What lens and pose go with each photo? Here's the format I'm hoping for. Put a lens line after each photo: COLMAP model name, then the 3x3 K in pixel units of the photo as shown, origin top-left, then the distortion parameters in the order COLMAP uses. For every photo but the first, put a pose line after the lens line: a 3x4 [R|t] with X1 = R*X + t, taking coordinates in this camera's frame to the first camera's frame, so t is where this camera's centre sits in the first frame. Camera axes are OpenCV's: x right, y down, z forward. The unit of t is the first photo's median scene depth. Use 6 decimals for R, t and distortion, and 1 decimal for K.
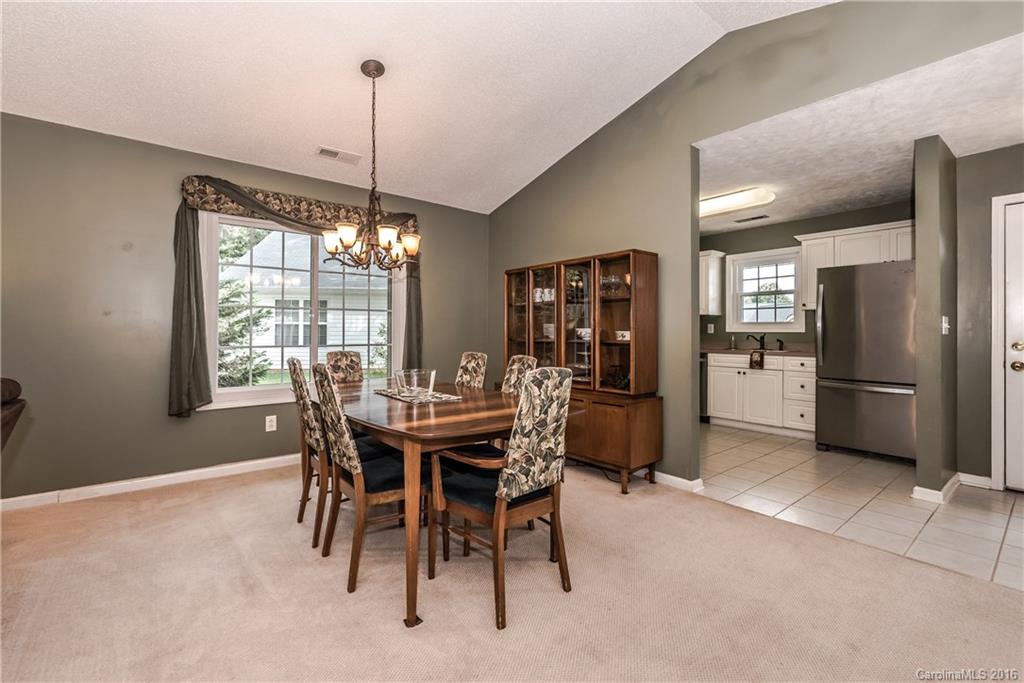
lens RADIAL K [[452.0, 0, 511.3], [0, 452.0, 333.6], [0, 0, 1]] dist [-0.004466, -0.000170]
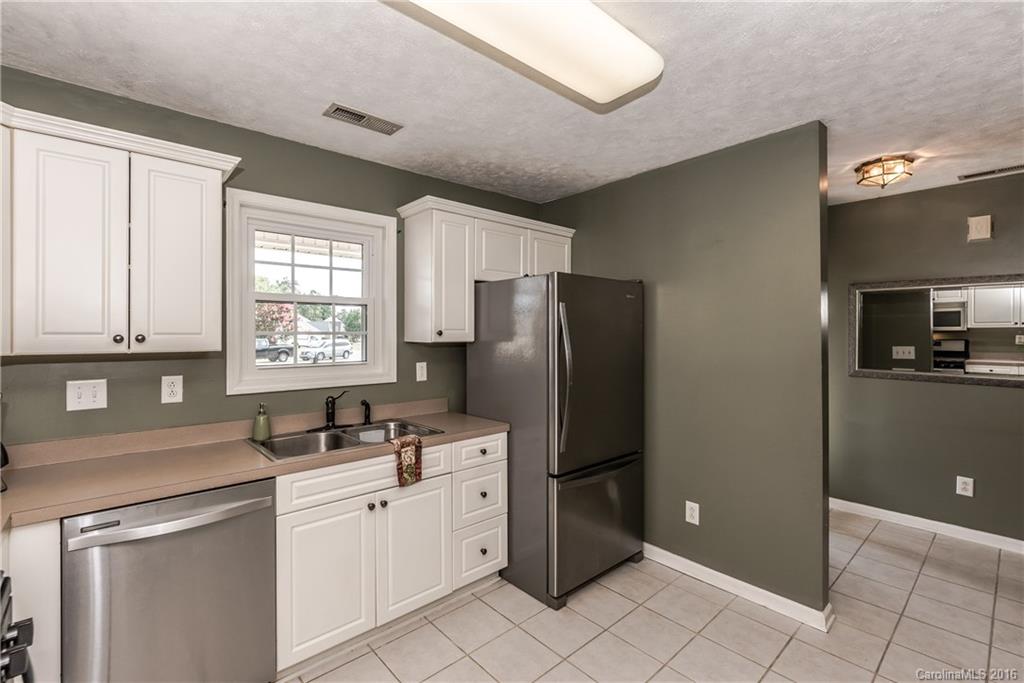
lens RADIAL K [[452.0, 0, 510.1], [0, 452.0, 339.5], [0, 0, 1]] dist [-0.004466, -0.000170]
pose [[-0.055971, 0.000082, 0.998432, 0.112006], [0.008398, 0.999965, 0.000389, -0.052576], [-0.998397, 0.008406, -0.055970, 0.878246]]
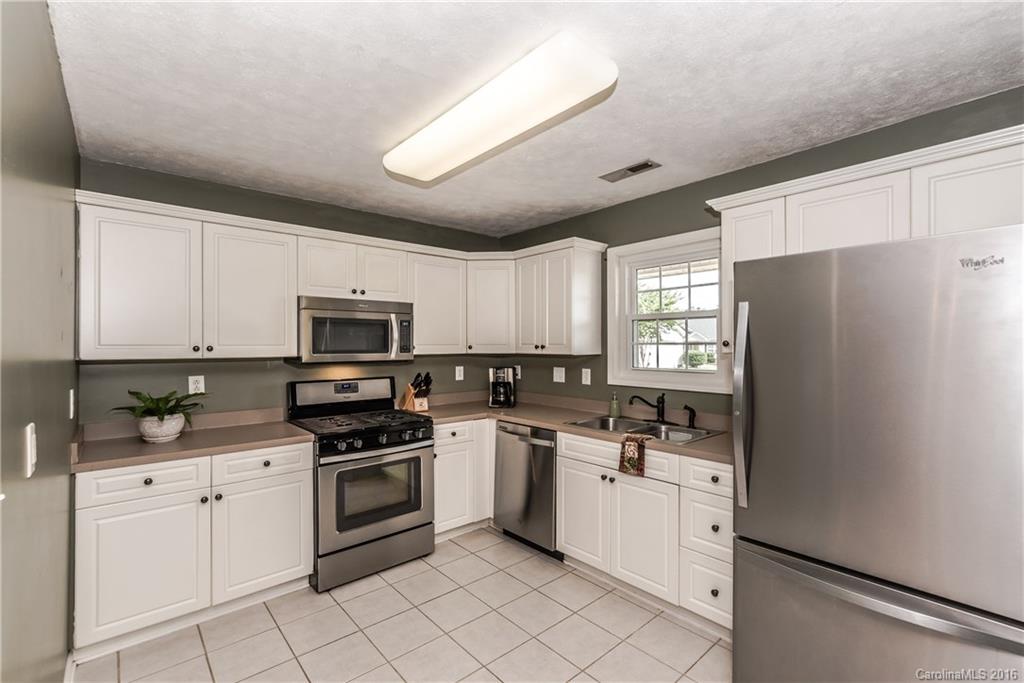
lens RADIAL K [[452.0, 0, 511.0], [0, 452.0, 345.2], [0, 0, 1]] dist [-0.004466, -0.000170]
pose [[0.999626, -0.002515, 0.027220, 0.378079], [0.002595, 0.999992, -0.002911, -0.056690], [-0.027213, 0.002981, 0.999625, 0.488649]]
